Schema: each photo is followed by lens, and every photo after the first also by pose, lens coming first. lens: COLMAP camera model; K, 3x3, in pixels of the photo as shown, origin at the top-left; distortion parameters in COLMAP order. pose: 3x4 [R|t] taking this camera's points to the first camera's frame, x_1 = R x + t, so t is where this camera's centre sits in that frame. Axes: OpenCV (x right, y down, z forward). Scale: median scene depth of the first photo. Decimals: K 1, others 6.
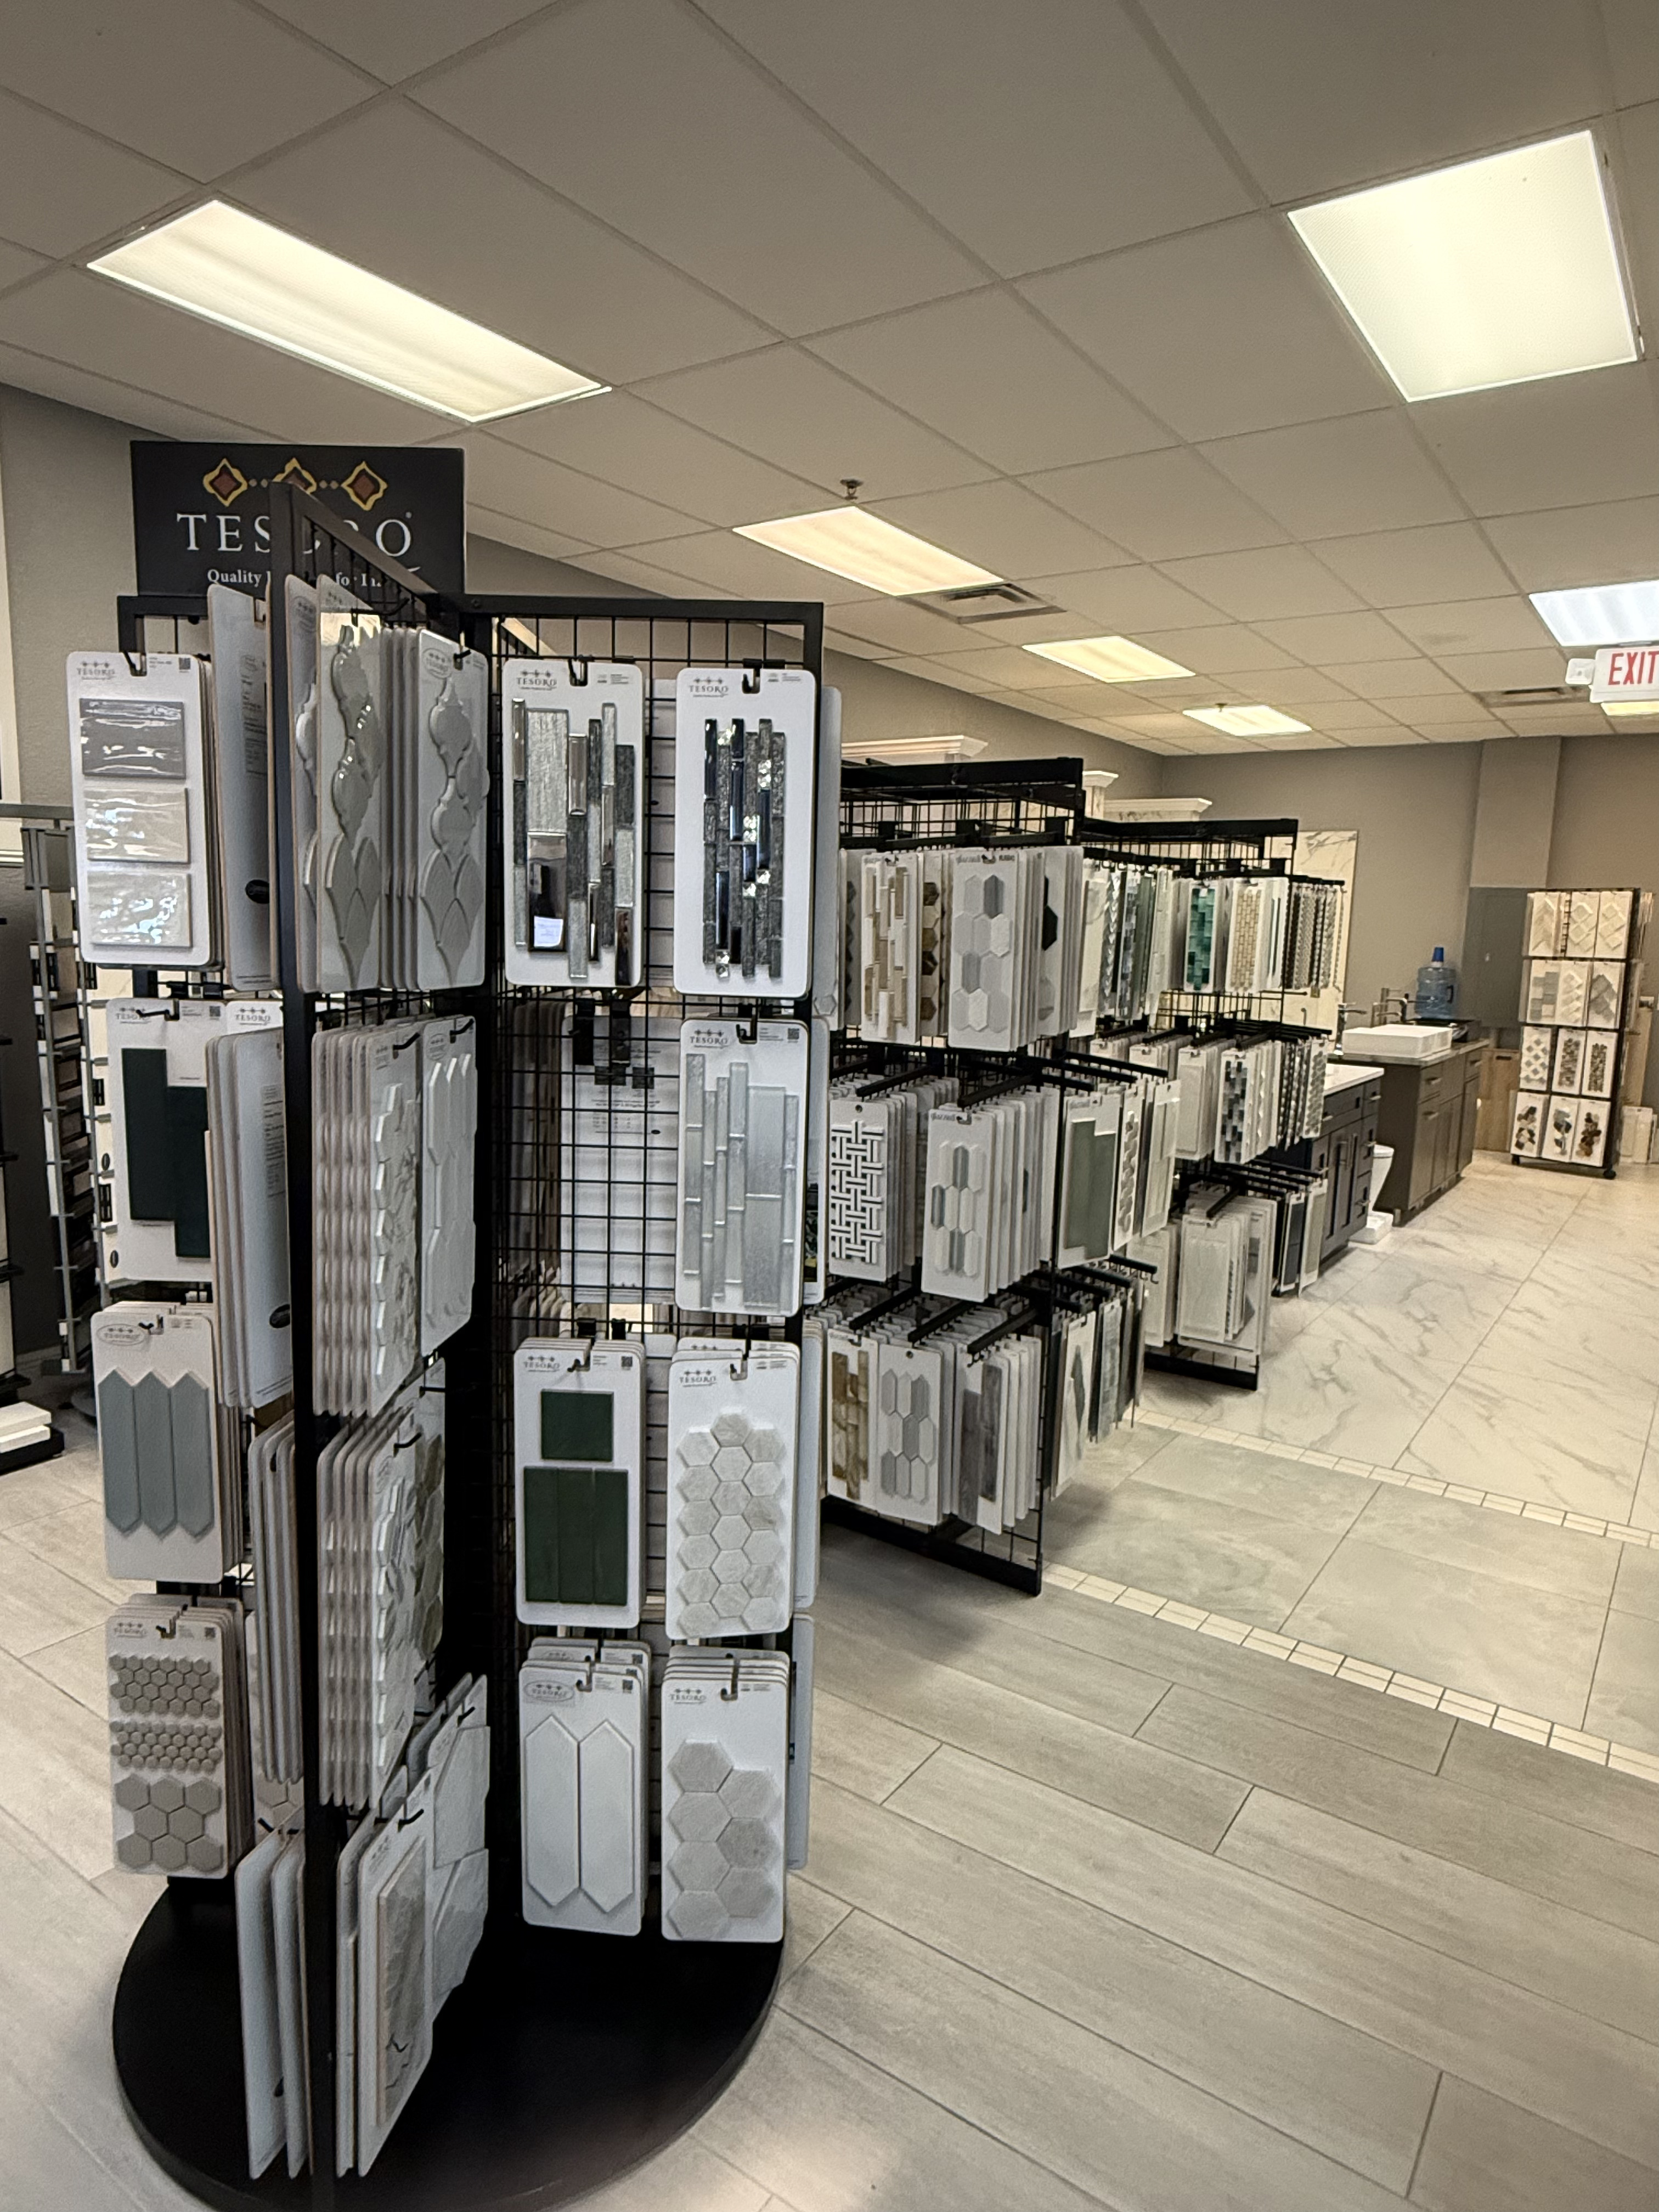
lens RADIAL K [[1321.2, 0, 798.5], [0, 1321.2, 1109.0], [0, 0, 1]] dist [0.001791, 0.000711]
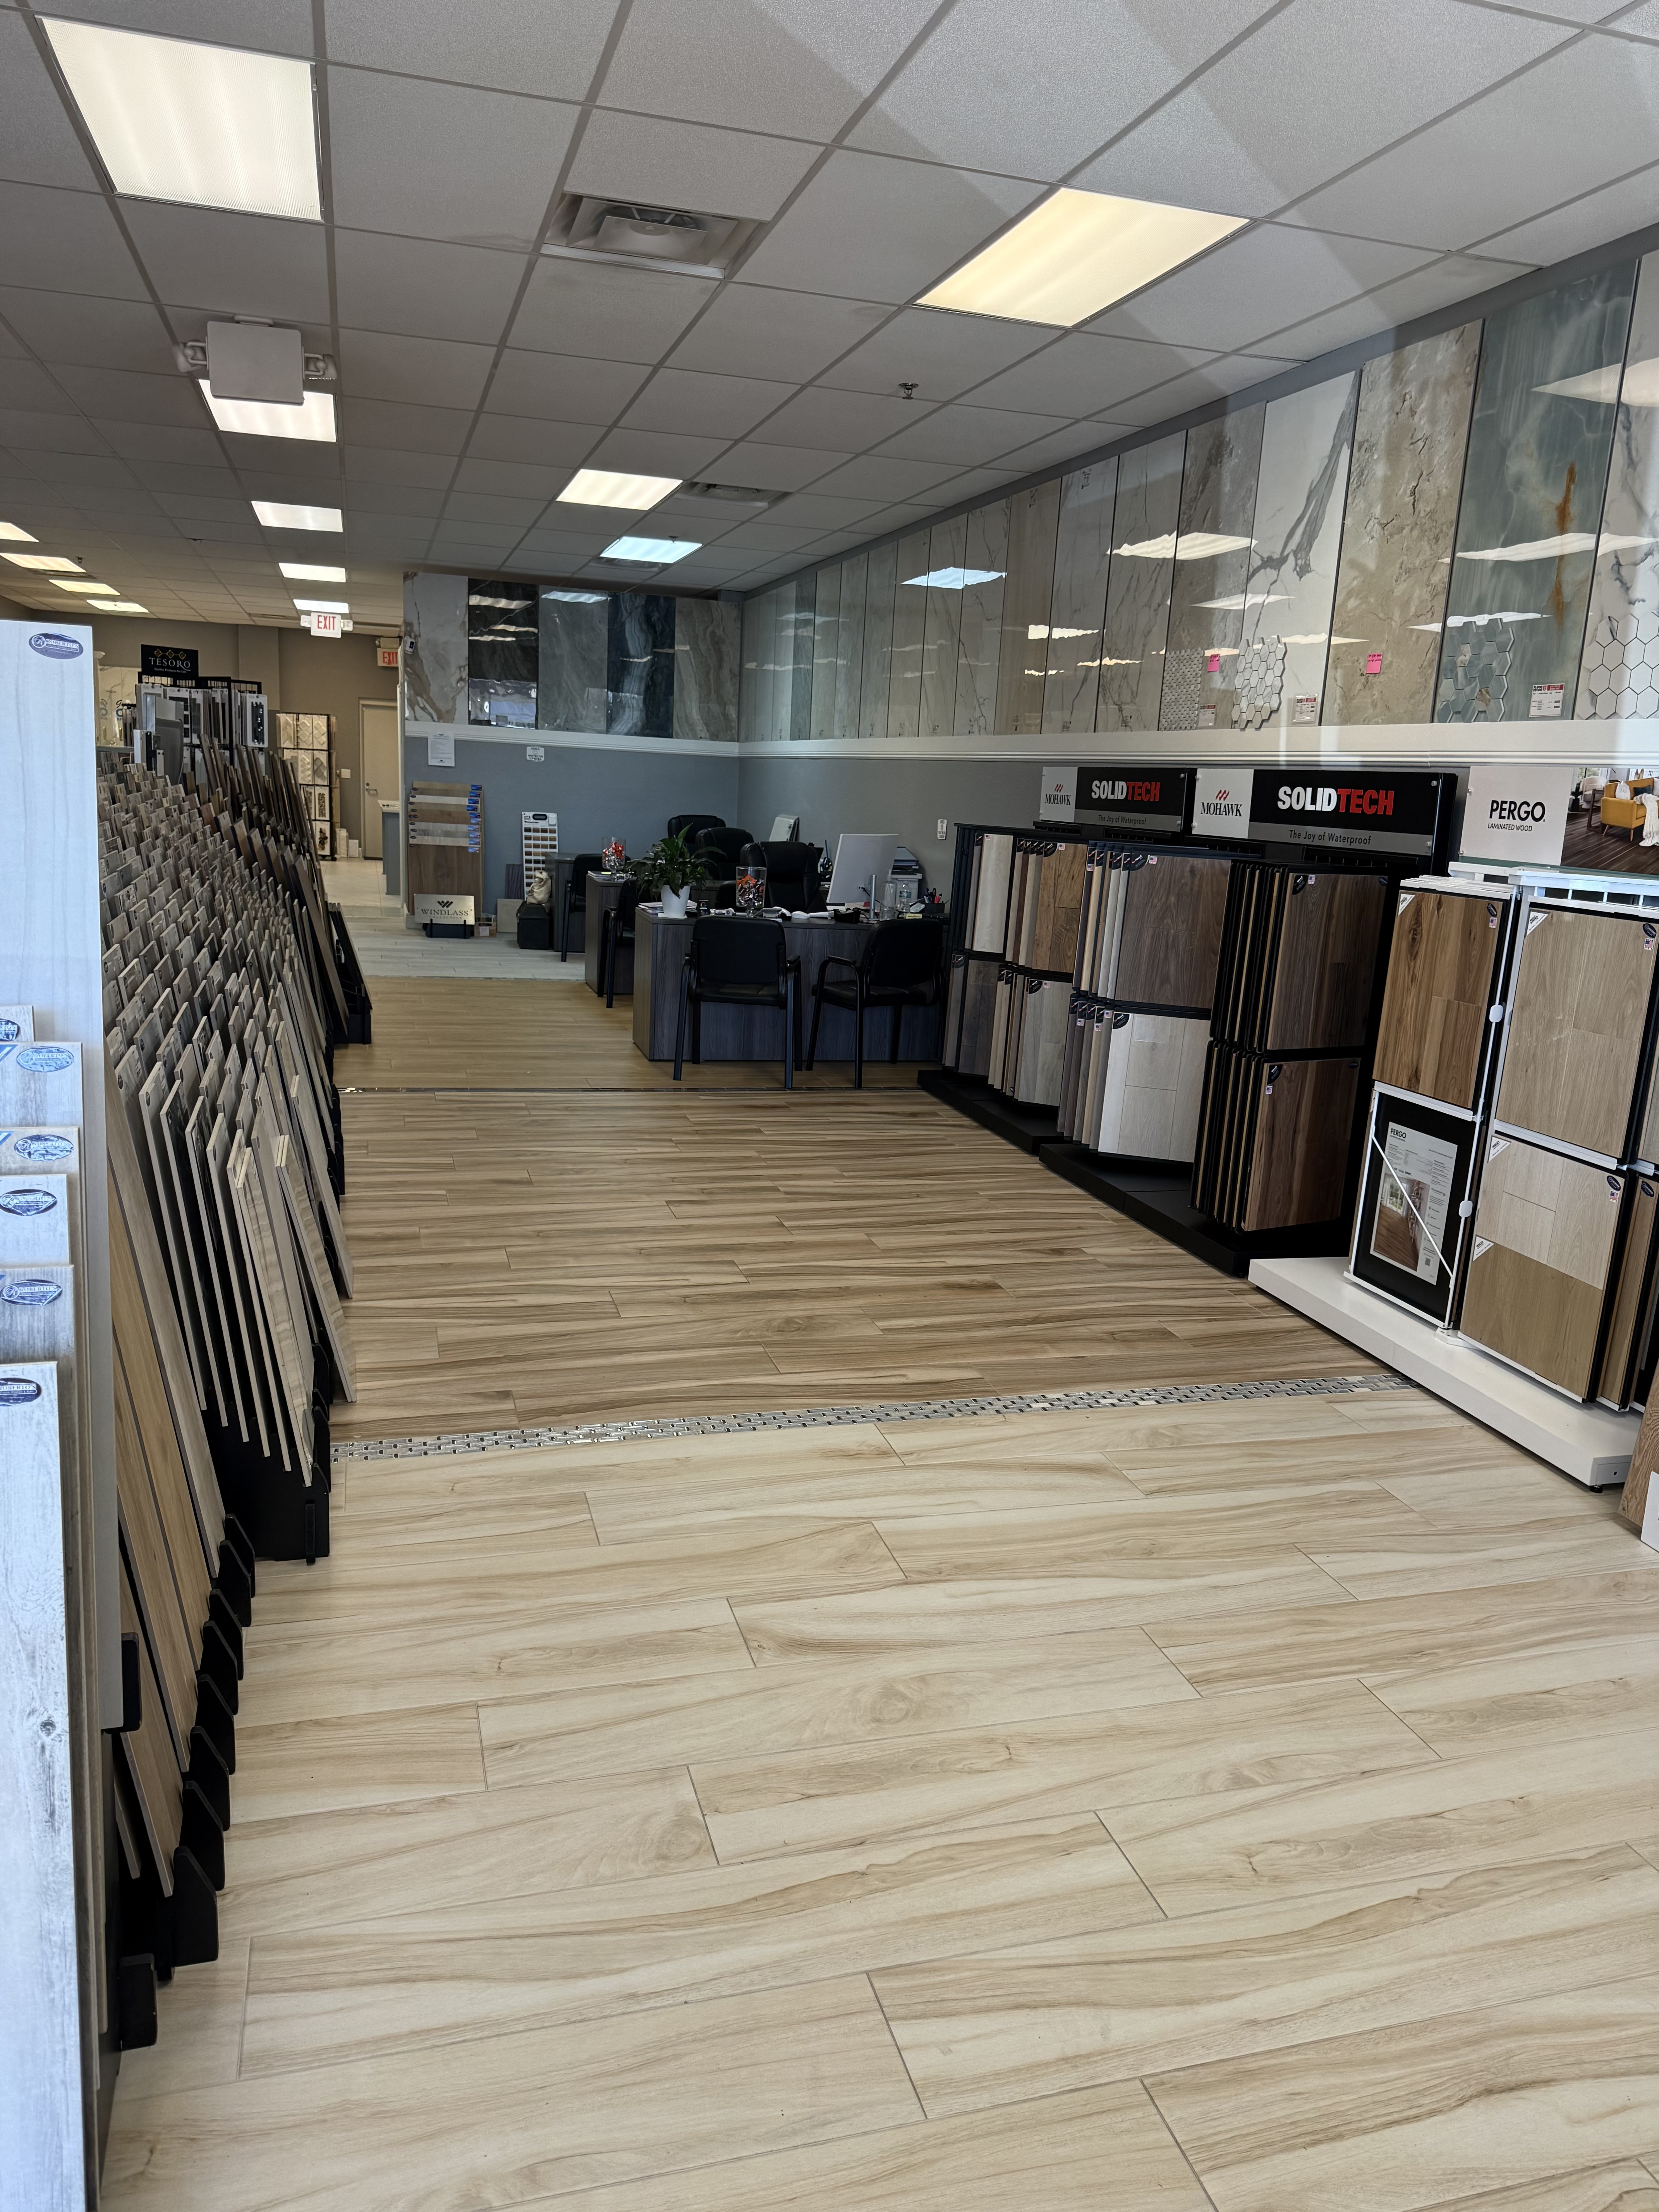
lens RADIAL K [[1577.9, 0, 822.3], [0, 1577.9, 1108.5], [0, 0, 1]] dist [0.145033, -0.255457]
pose [[0.622010, -0.153471, 0.767822, -4.033403], [0.073216, 0.987707, 0.138109, 0.673409], [-0.779579, -0.029689, 0.625600, -5.282535]]
